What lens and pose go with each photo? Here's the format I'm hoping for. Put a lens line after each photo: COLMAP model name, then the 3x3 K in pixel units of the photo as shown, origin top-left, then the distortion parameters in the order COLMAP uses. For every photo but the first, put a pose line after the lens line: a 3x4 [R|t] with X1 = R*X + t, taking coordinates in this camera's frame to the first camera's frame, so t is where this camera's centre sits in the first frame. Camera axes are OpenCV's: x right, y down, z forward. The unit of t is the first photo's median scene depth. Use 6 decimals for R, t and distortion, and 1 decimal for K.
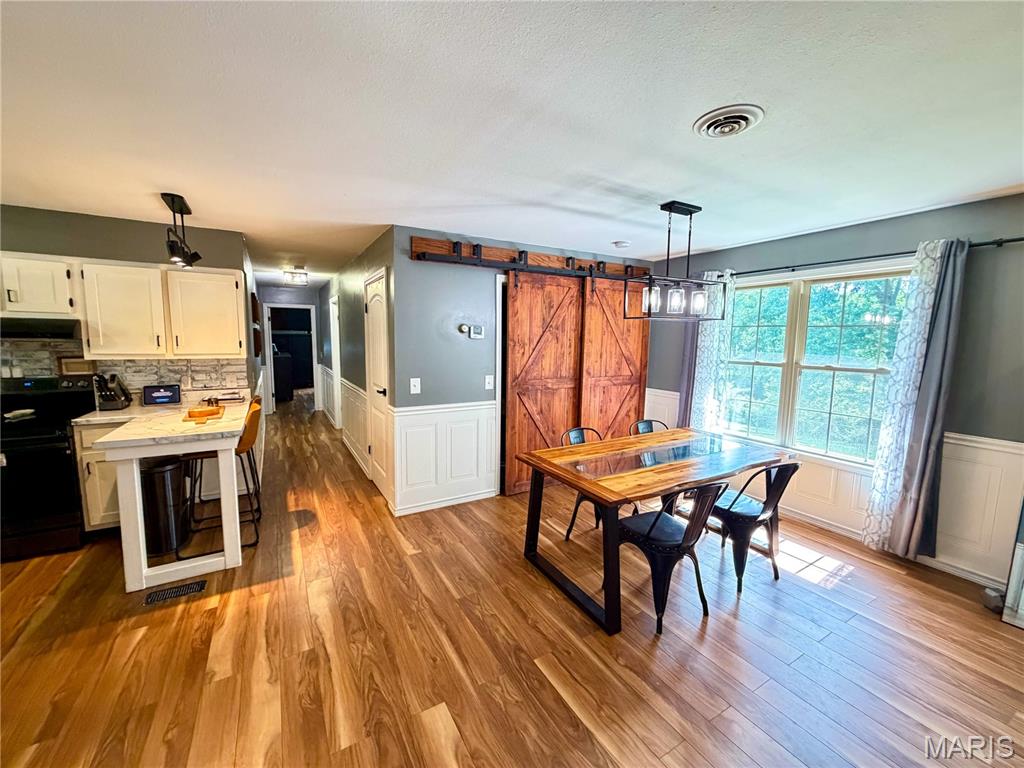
lens RADIAL K [[405.4, 0, 508.2], [0, 405.4, 383.1], [0, 0, 1]] dist [-0.003100, -0.000164]
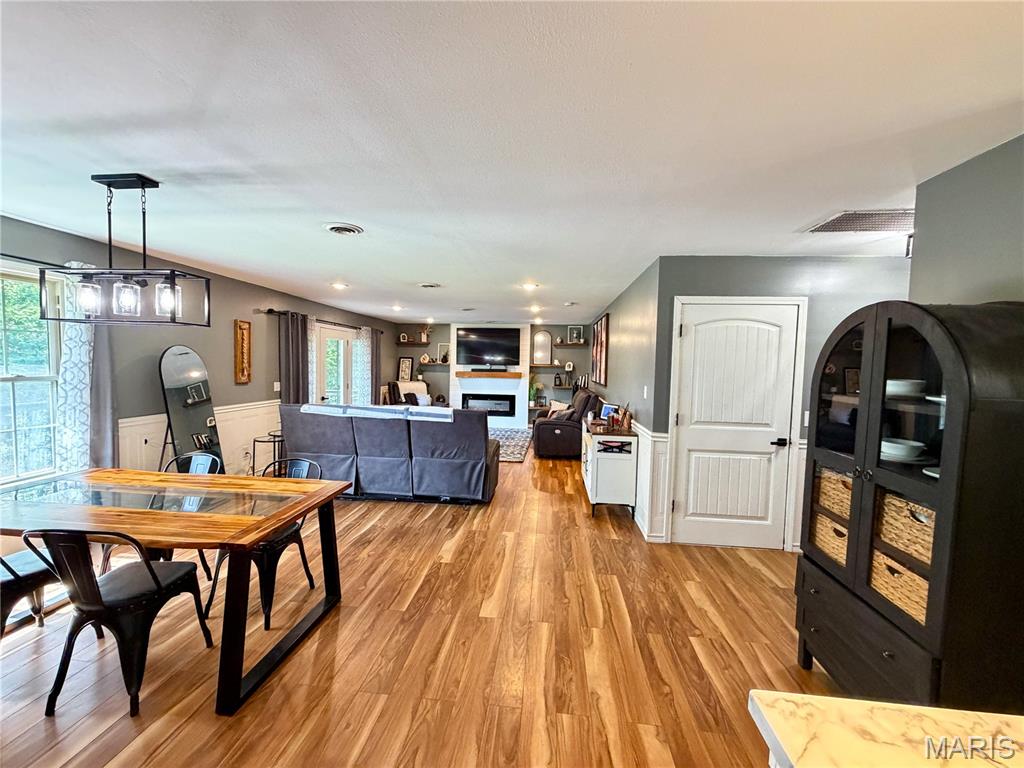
lens RADIAL K [[405.4, 0, 511.8], [0, 405.4, 384.0], [0, 0, 1]] dist [-0.003100, -0.000164]
pose [[-0.813521, -0.060700, 0.578359, -0.719361], [0.034514, 0.987745, 0.152214, -0.155101], [-0.580511, 0.143791, -0.801456, 1.379529]]
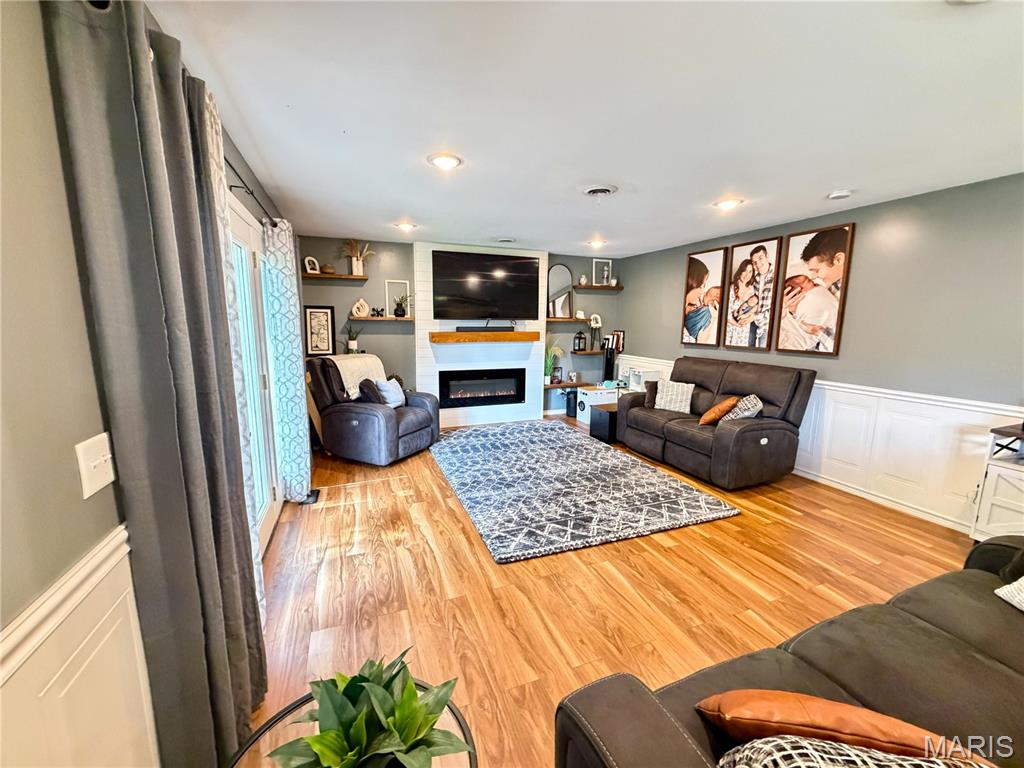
lens RADIAL K [[405.4, 0, 510.0], [0, 405.4, 382.1], [0, 0, 1]] dist [-0.003100, -0.000164]
pose [[-0.987974, -0.048950, 0.146669, 1.258267], [-0.008596, 0.964489, 0.263985, -0.013507], [-0.154382, 0.259549, -0.953310, 0.590522]]
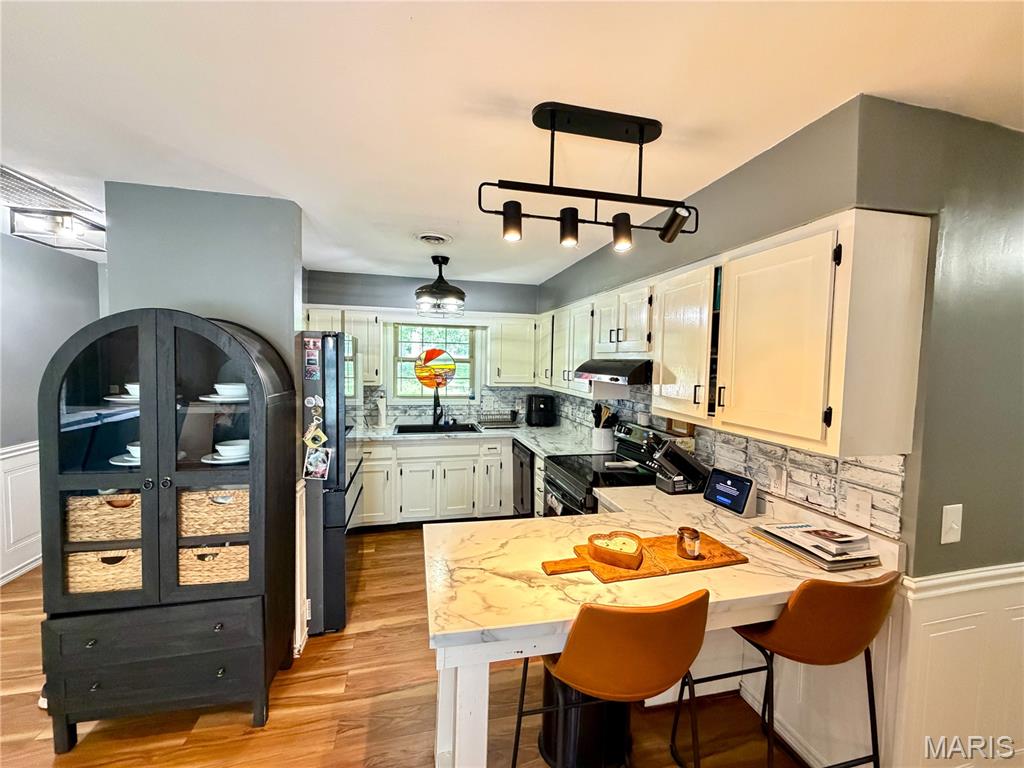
lens RADIAL K [[405.4, 0, 506.0], [0, 405.4, 380.2], [0, 0, 1]] dist [-0.003100, -0.000164]
pose [[-0.282922, 0.025024, -0.958816, -0.339394], [-0.134408, 0.988761, 0.065466, -0.169396], [0.949679, 0.147395, -0.276379, 1.214889]]
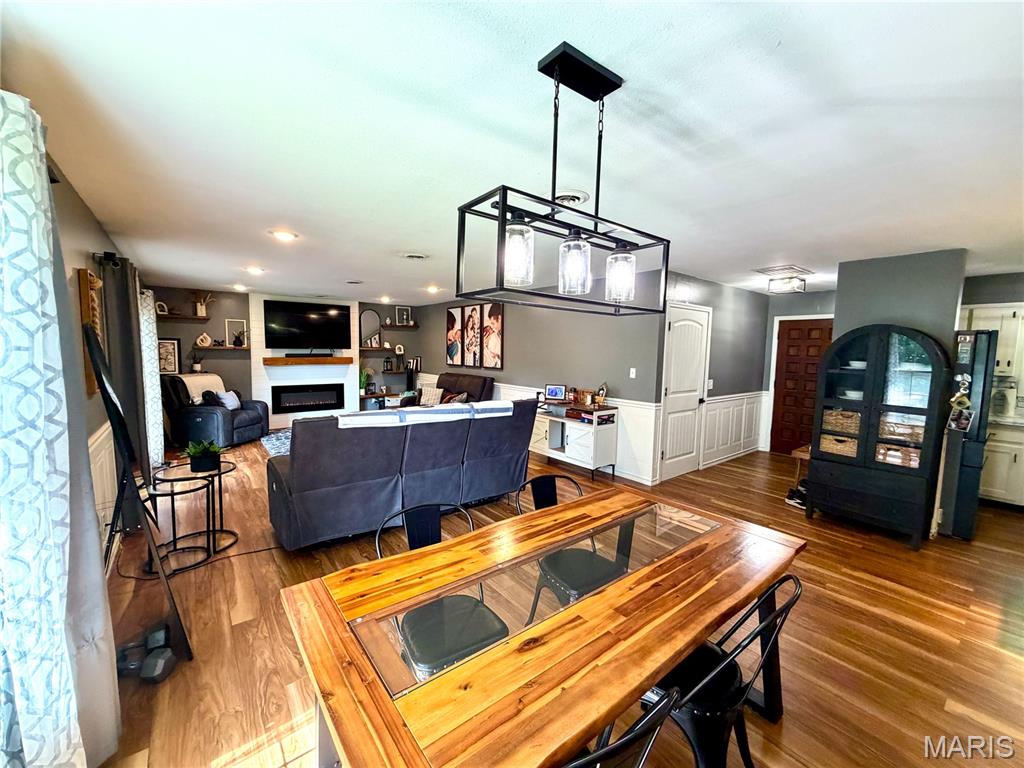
lens RADIAL K [[405.4, 0, 509.3], [0, 405.4, 383.2], [0, 0, 1]] dist [-0.003100, -0.000164]
pose [[-0.989922, -0.019846, -0.140215, 0.632812], [-0.047410, 0.979440, 0.196085, -0.180831], [0.133441, 0.200756, -0.970510, 1.689407]]
